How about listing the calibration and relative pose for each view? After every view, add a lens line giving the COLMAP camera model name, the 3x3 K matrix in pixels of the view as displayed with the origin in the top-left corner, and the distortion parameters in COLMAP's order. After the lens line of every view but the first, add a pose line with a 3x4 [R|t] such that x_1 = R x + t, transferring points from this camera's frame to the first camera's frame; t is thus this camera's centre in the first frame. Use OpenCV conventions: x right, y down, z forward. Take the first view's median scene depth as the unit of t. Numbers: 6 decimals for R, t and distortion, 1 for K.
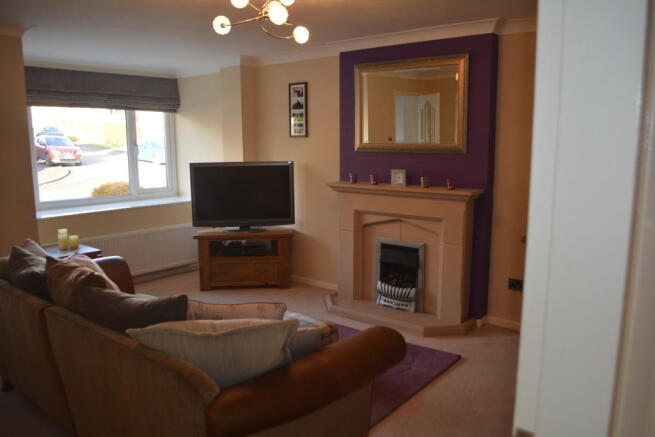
lens RADIAL K [[530.4, 0, 327.3], [0, 530.4, 214.9], [0, 0, 1]] dist [0.010649, 0.007014]
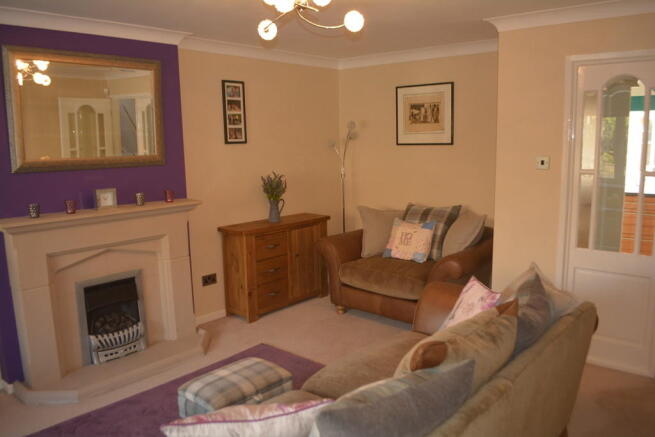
lens RADIAL K [[530.4, 0, 326.9], [0, 530.4, 220.7], [0, 0, 1]] dist [0.010649, 0.007014]
pose [[0.085760, -0.147846, 0.985285, -0.606976], [0.179657, 0.975013, 0.130667, -0.077942], [-0.979984, 0.165807, 0.110178, 0.549361]]
